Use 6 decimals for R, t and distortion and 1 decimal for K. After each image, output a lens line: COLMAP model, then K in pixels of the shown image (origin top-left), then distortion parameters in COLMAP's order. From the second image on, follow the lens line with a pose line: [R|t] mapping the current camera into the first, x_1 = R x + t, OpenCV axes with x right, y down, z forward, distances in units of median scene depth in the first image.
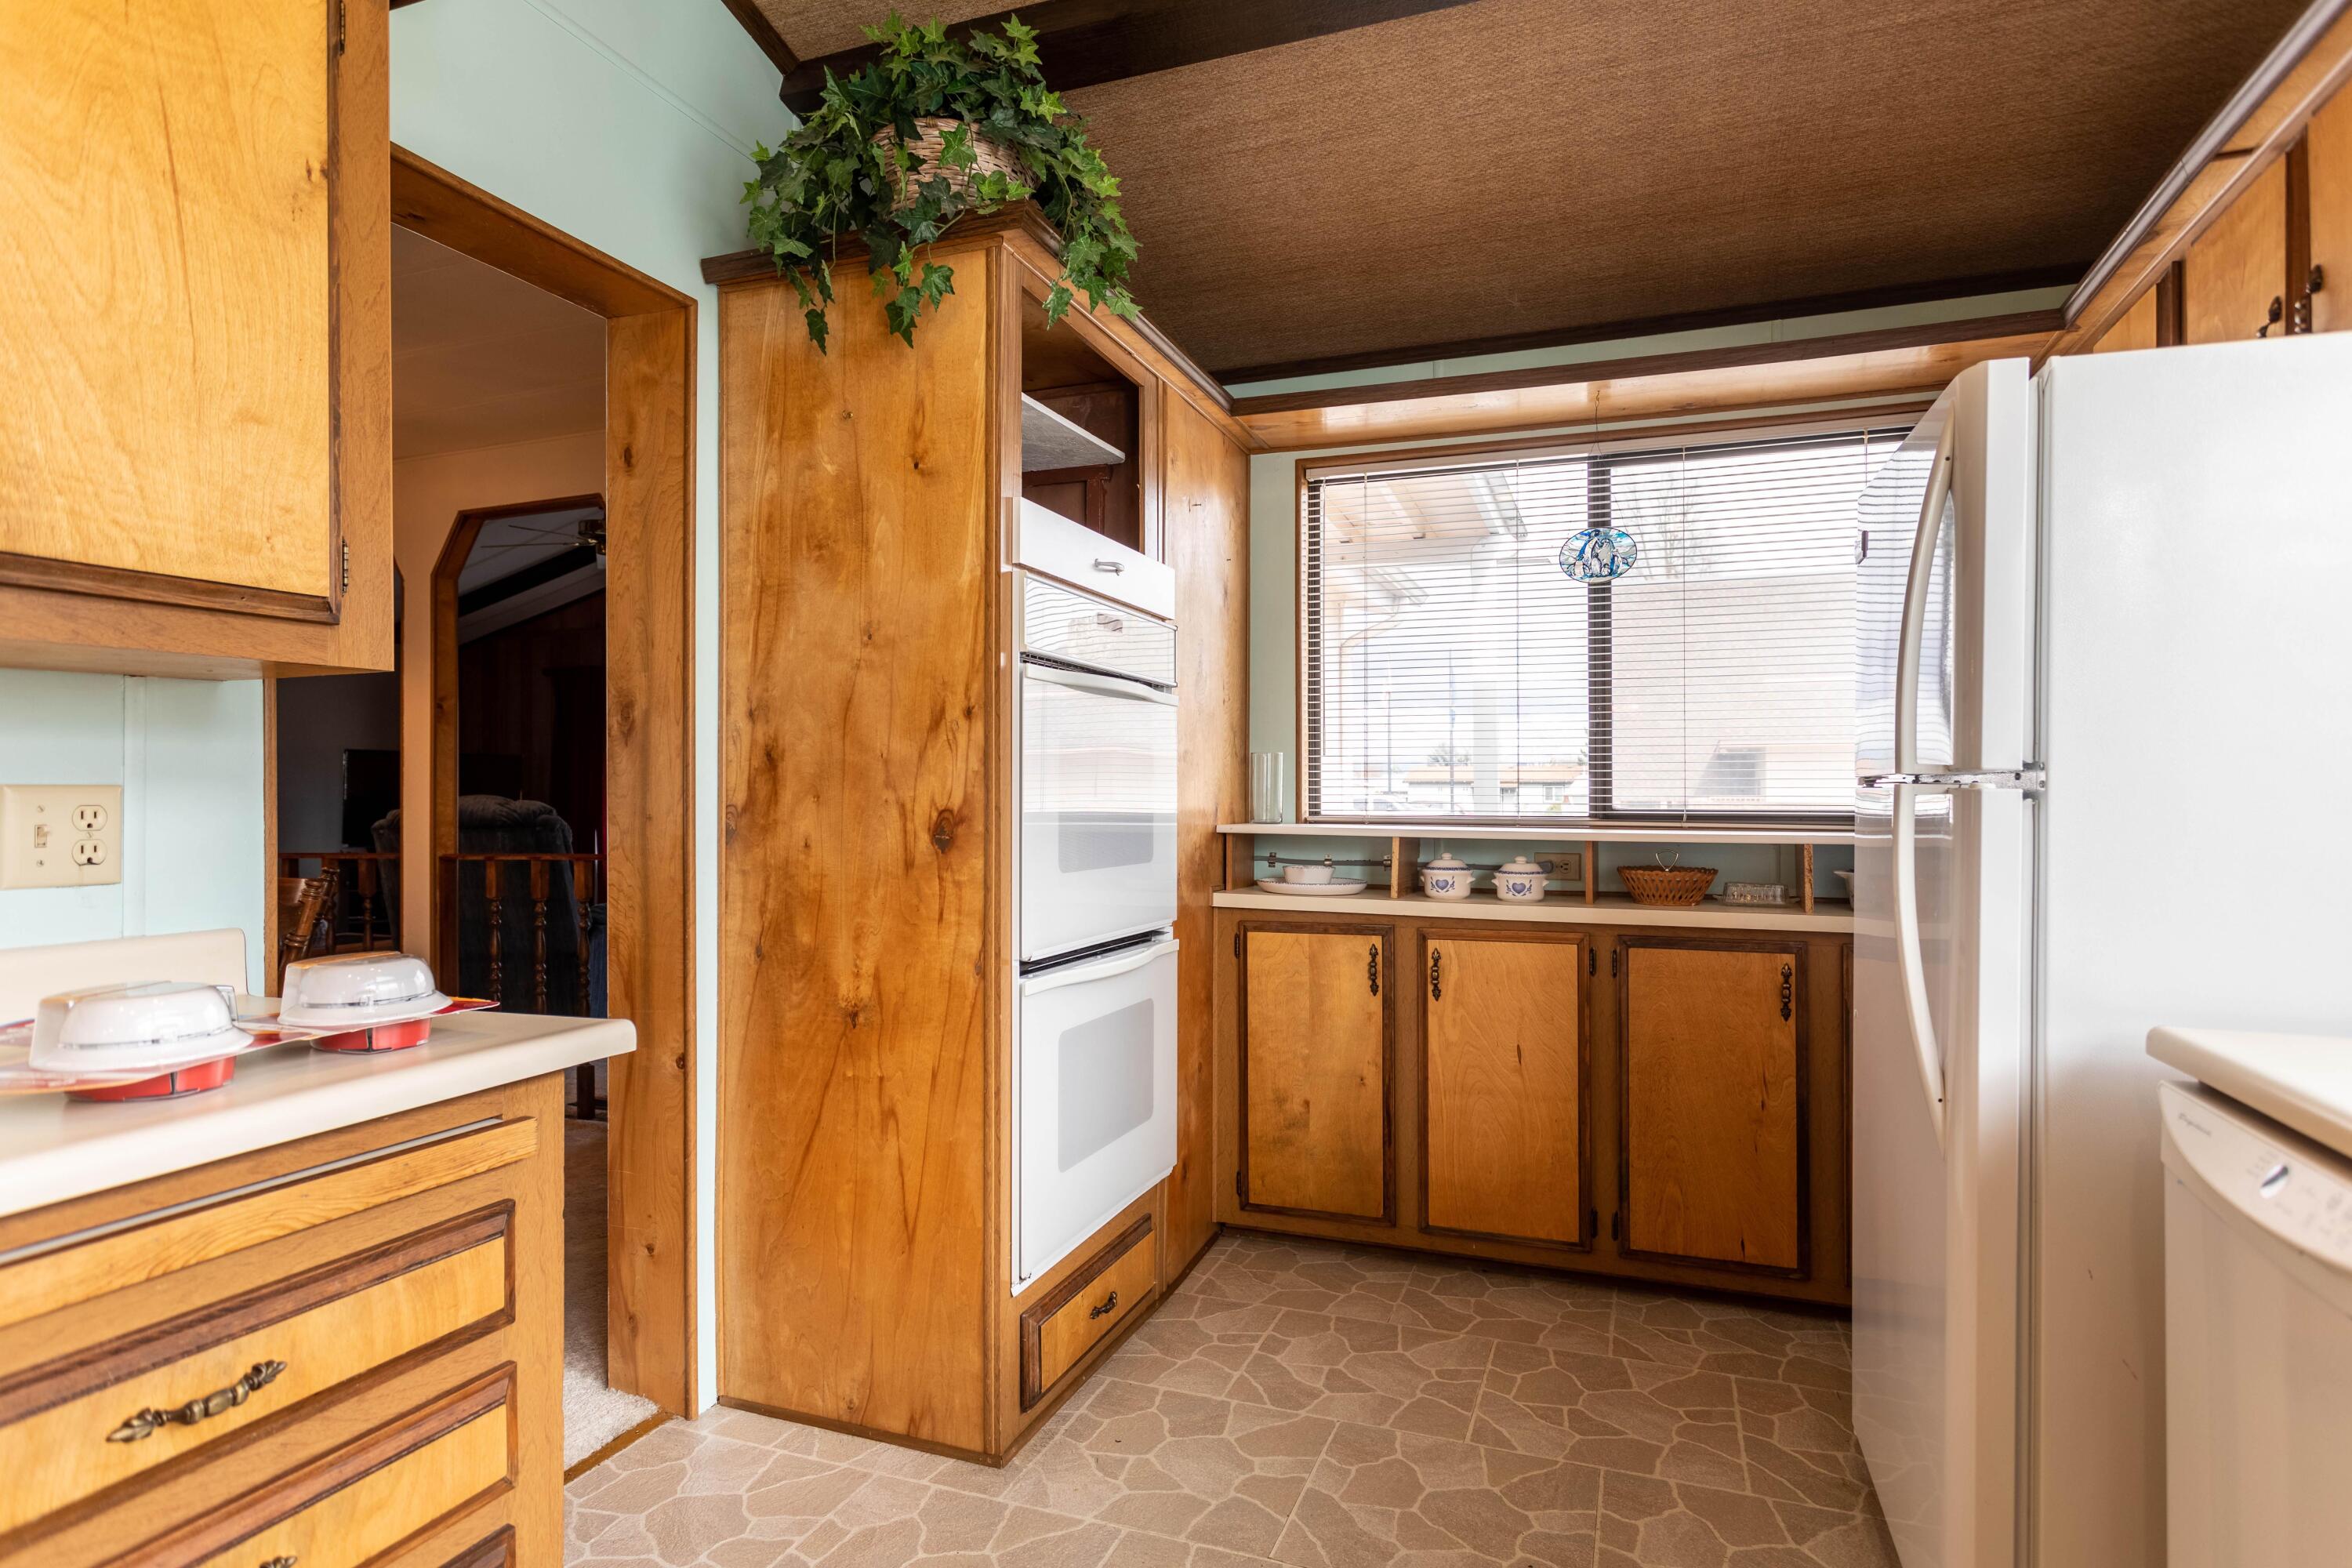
lens RADIAL K [[1295.6, 0, 1171.8], [0, 1295.6, 796.4], [0, 0, 1]] dist [0.000207, 0.000089]
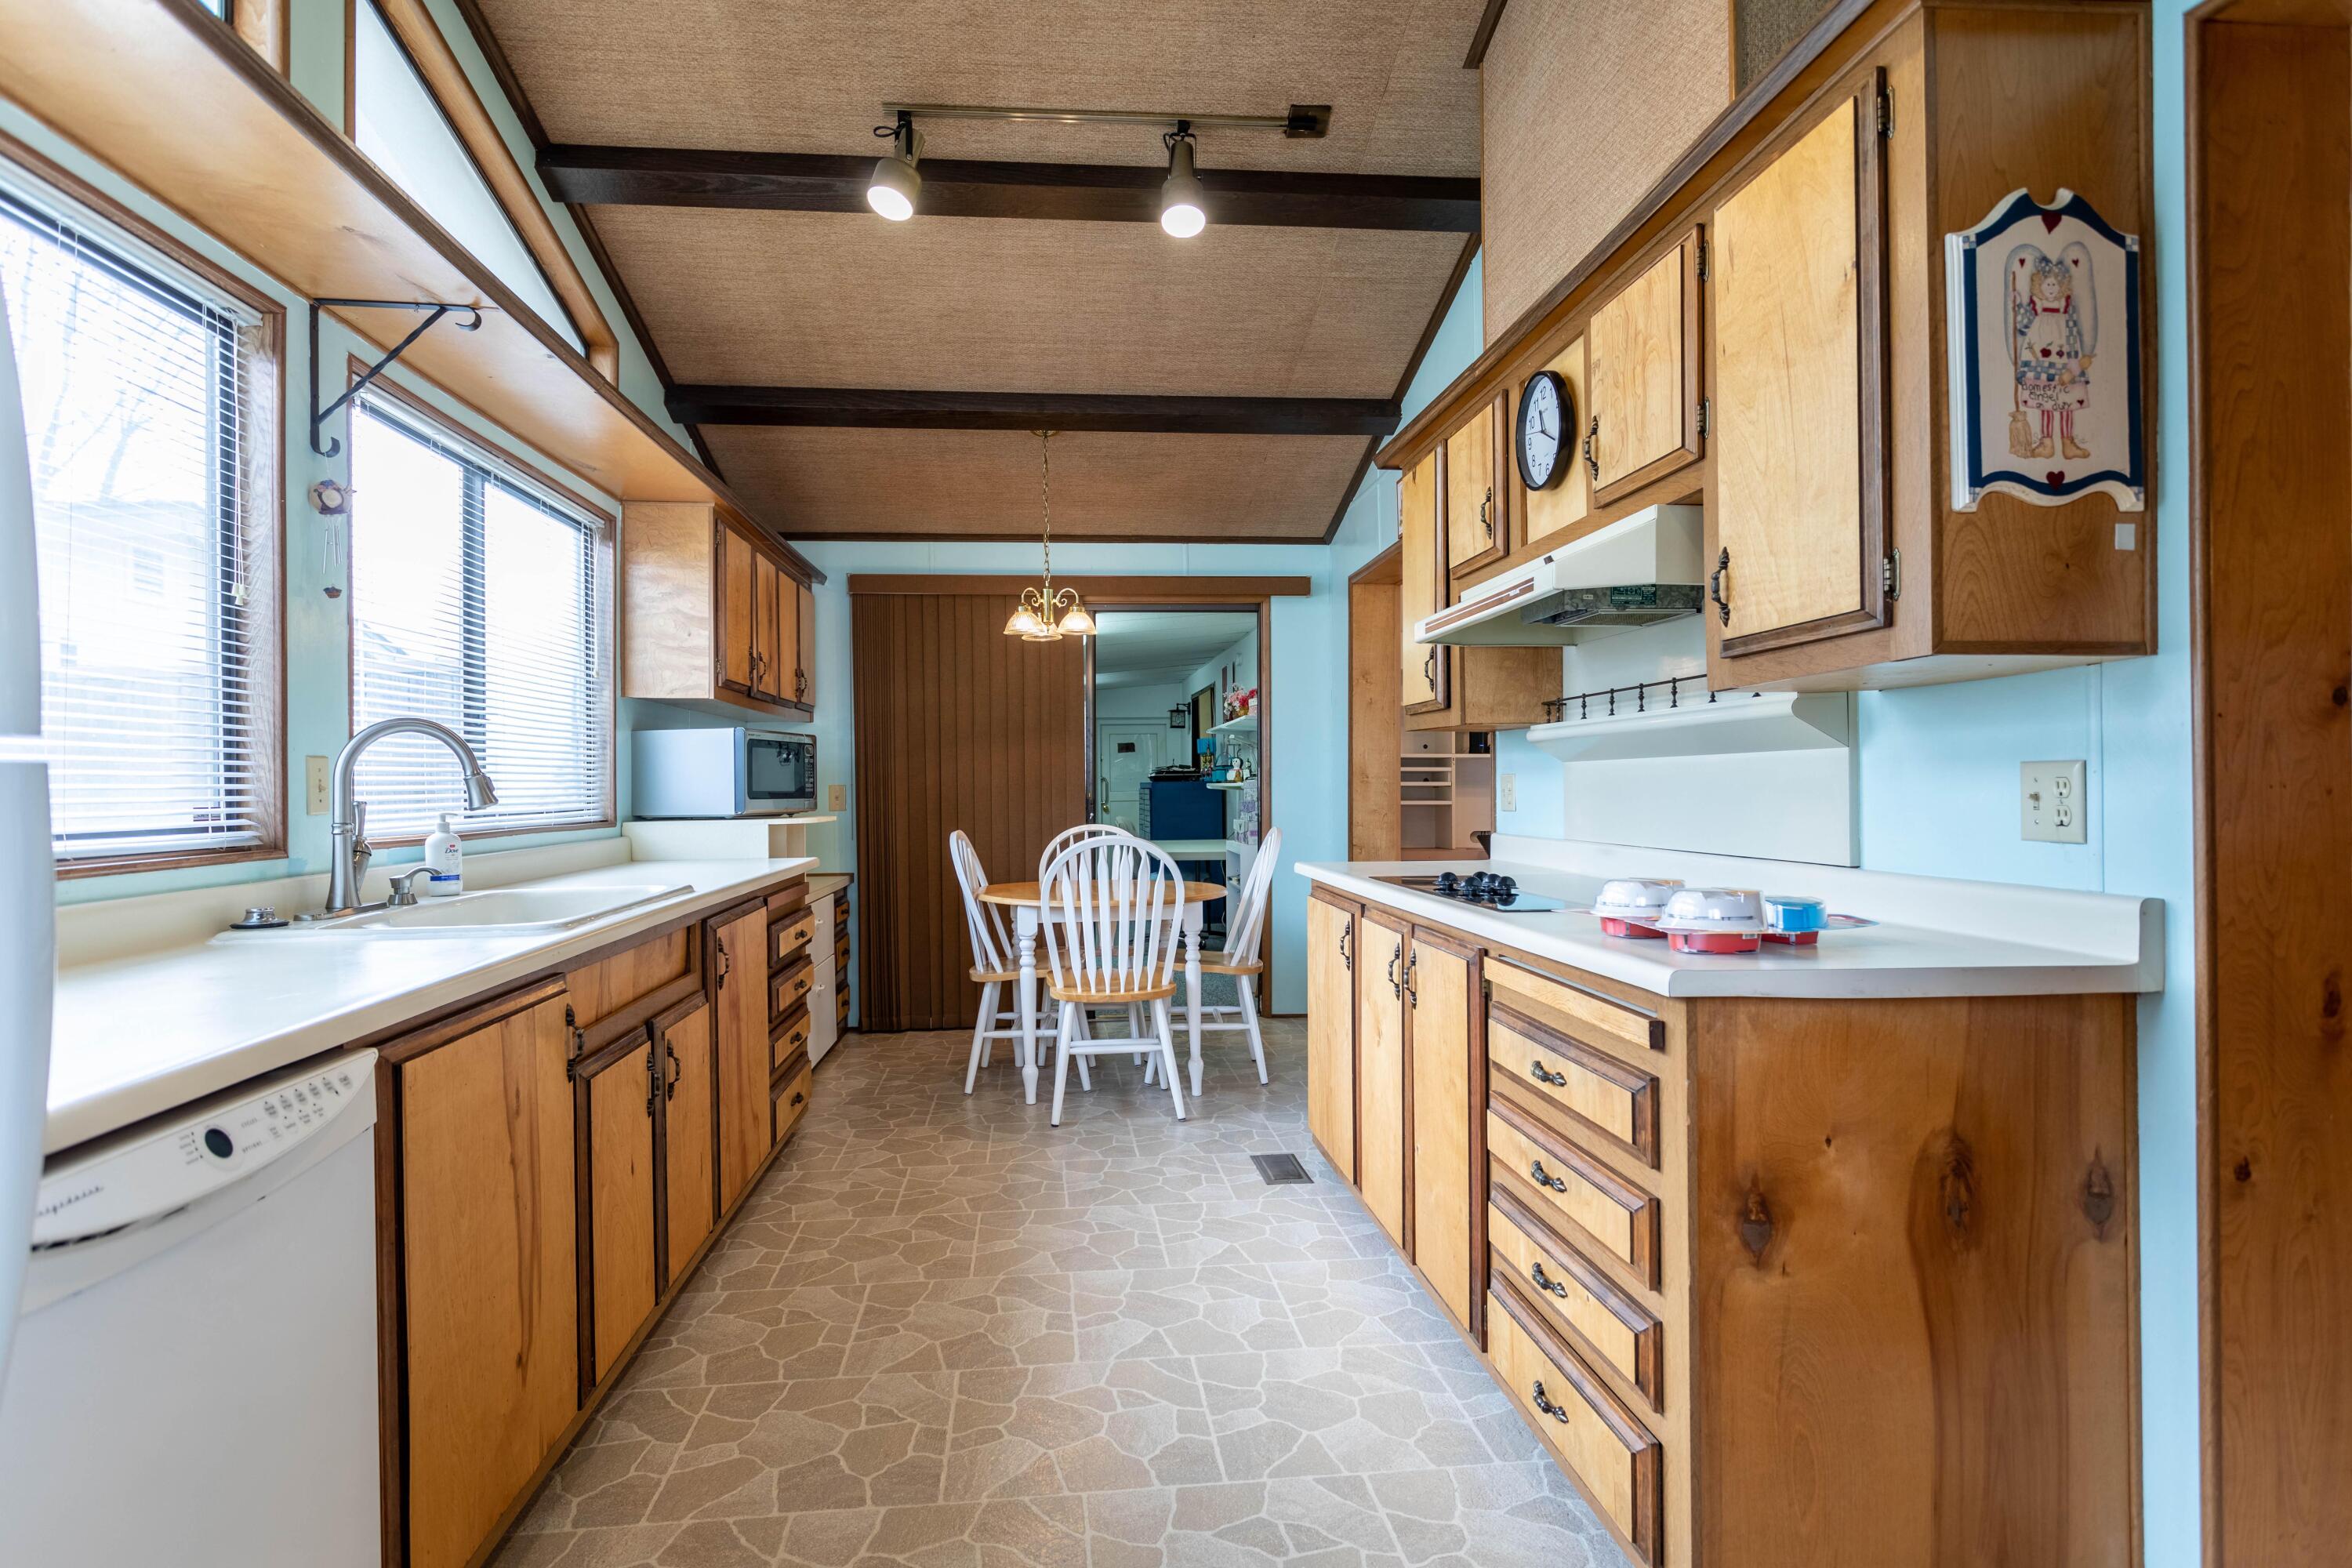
lens RADIAL K [[1295.6, 0, 1174.8], [0, 1295.6, 786.4], [0, 0, 1]] dist [0.000207, 0.000089]
pose [[-0.896312, 0.013207, -0.443227, 0.531828], [0.016722, 0.999852, -0.004023, 0.008751], [0.443108, -0.011017, -0.896400, 2.033516]]
